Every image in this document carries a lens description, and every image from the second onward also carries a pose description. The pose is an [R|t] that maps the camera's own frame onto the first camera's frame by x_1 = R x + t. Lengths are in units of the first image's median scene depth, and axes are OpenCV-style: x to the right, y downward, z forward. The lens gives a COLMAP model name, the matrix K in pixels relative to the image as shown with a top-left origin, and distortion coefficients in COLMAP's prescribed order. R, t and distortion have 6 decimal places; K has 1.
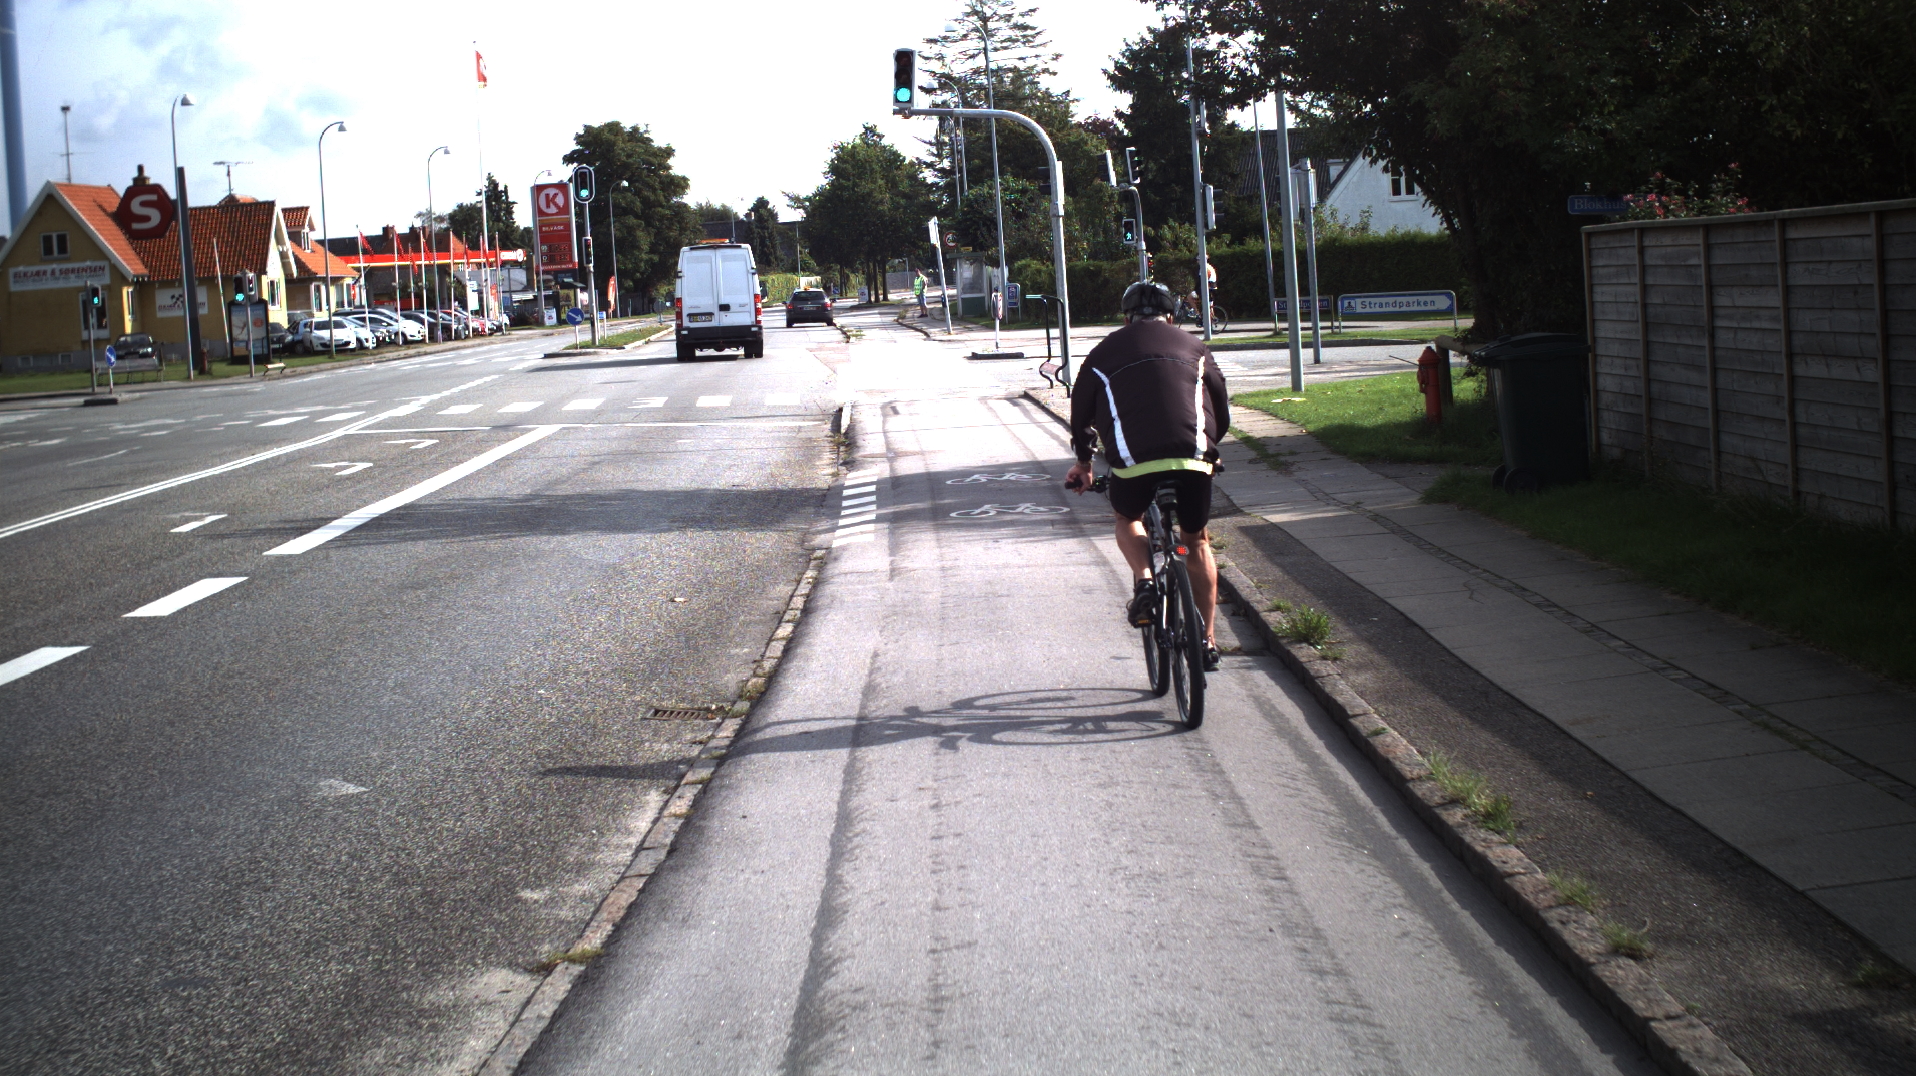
lens RADIAL K [[3413.8, 0, 958.0], [0, 3413.8, 538.0], [0, 0, 1]] dist [-0.285473, 0.378607]
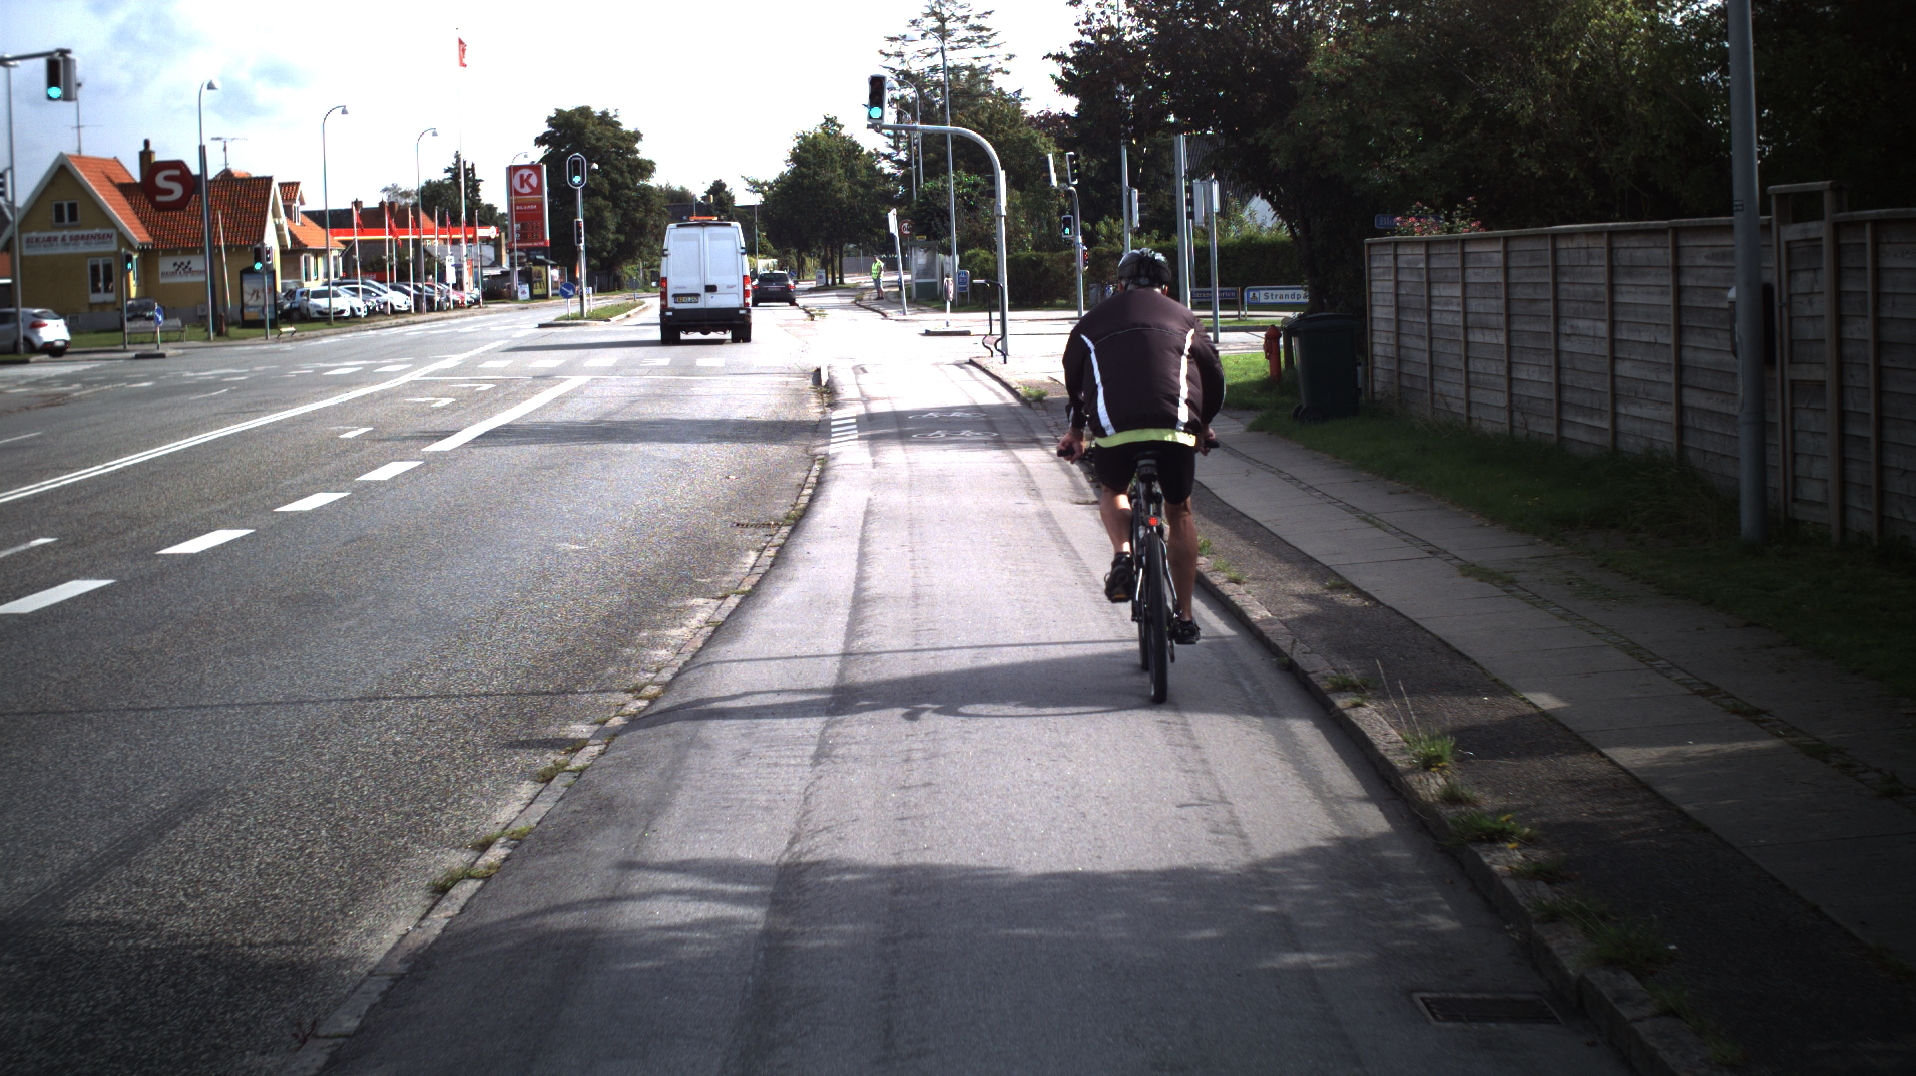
lens RADIAL K [[3413.8, 0, 958.0], [0, 3413.8, 538.0], [0, 0, 1]] dist [-0.285473, 0.378607]
pose [[0.999601, 0.023124, 0.016222, -0.000993], [-0.023189, 0.999724, 0.003788, 0.005538], [-0.016130, -0.004163, 0.999861, -0.073673]]
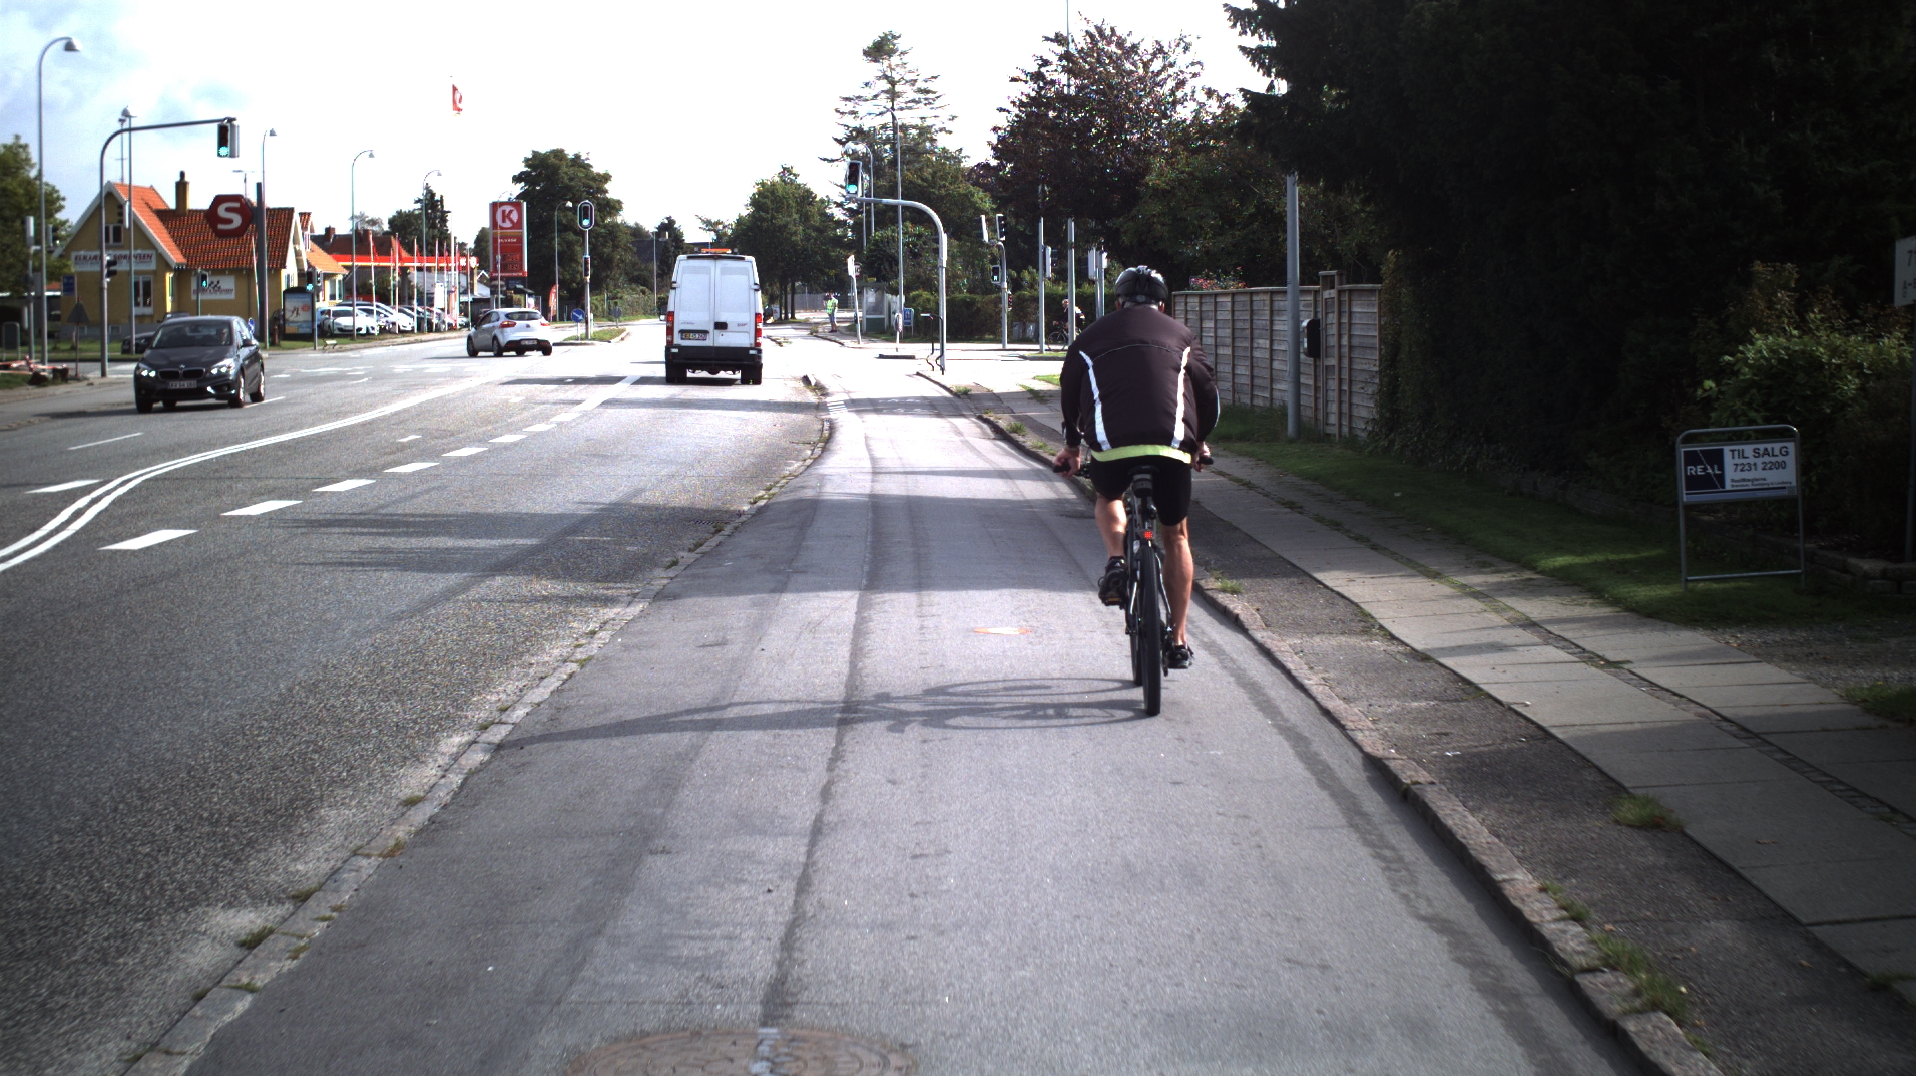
lens RADIAL K [[3413.8, 0, 958.0], [0, 3413.8, 538.0], [0, 0, 1]] dist [-0.285473, 0.378607]
pose [[0.998070, 0.050447, 0.036200, -0.005519], [-0.050152, 0.998701, -0.009010, 0.017349], [-0.036608, 0.007177, 0.999304, -0.220851]]
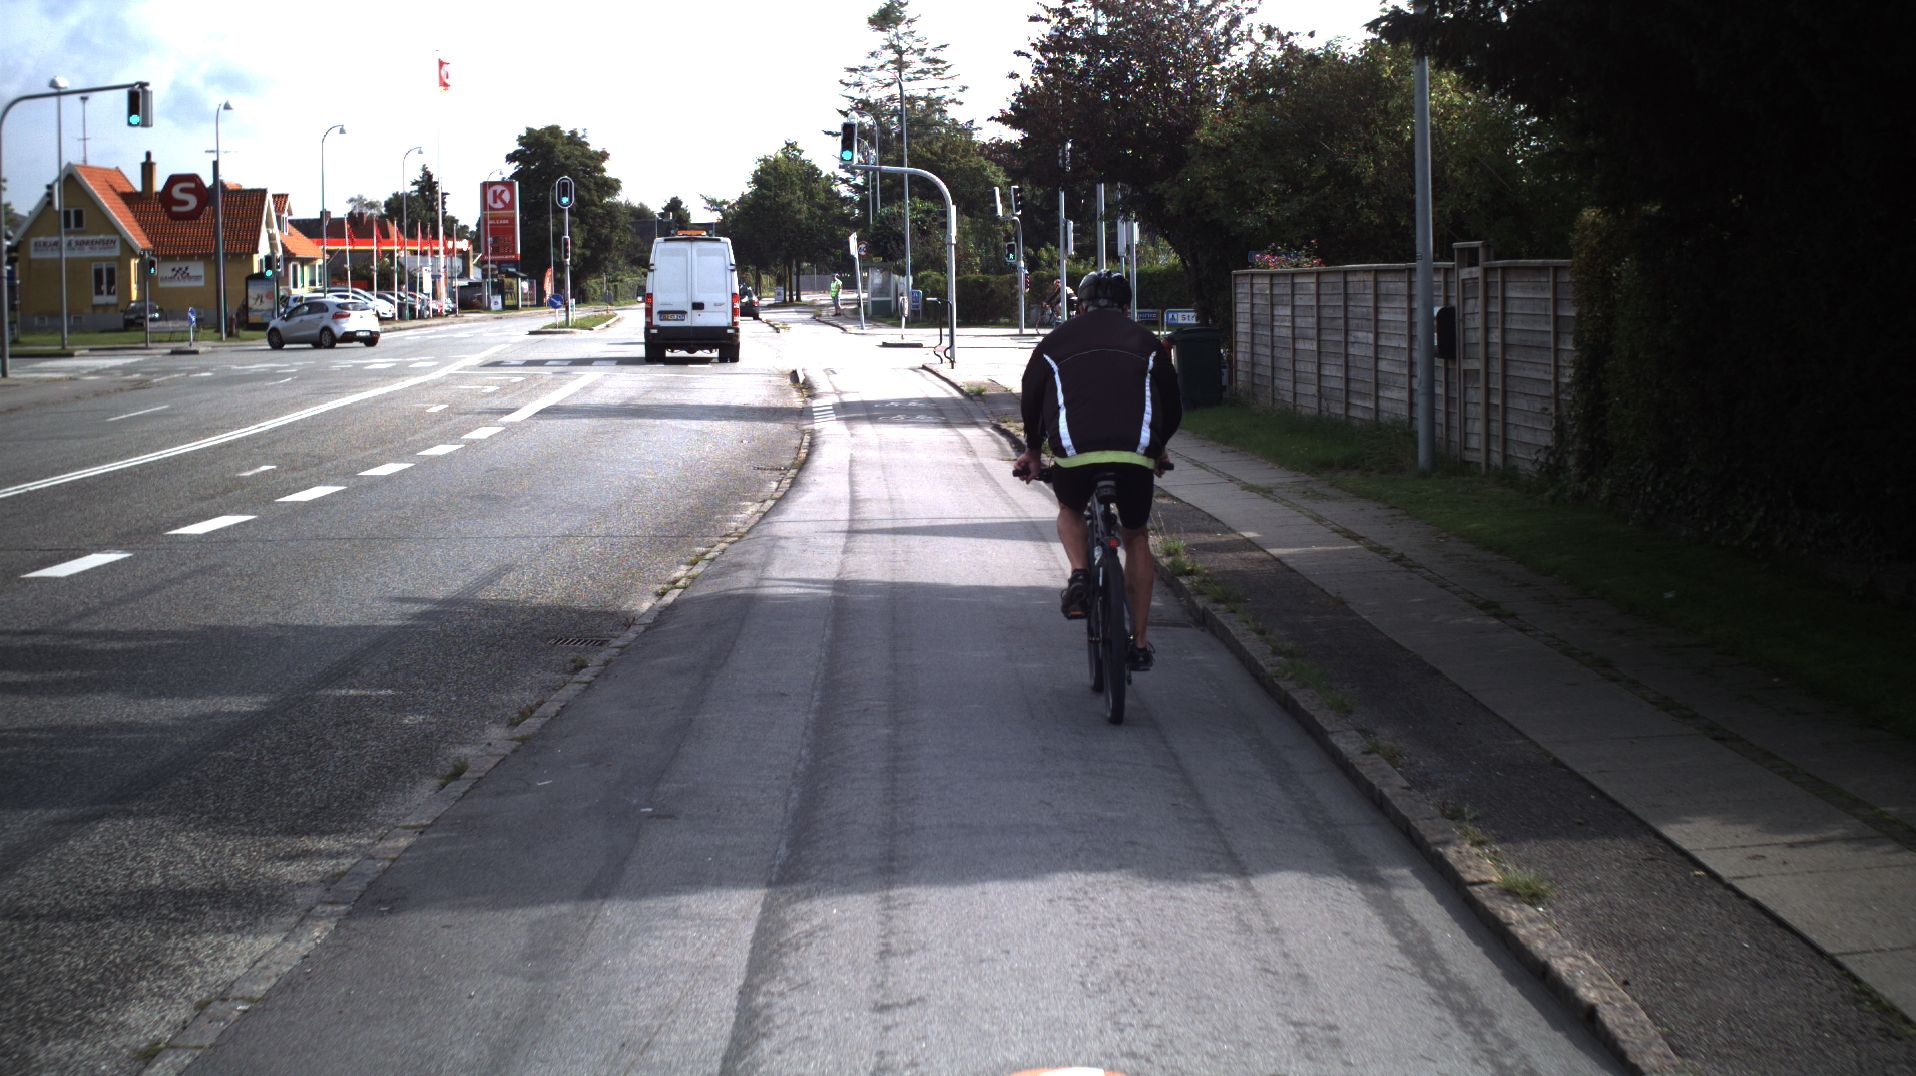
lens RADIAL K [[3413.8, 0, 958.0], [0, 3413.8, 538.0], [0, 0, 1]] dist [-0.285473, 0.378607]
pose [[0.998602, 0.042008, 0.032080, -0.002917], [-0.041941, 0.999116, -0.002744, 0.011195], [-0.032167, 0.001394, 0.999482, -0.147389]]
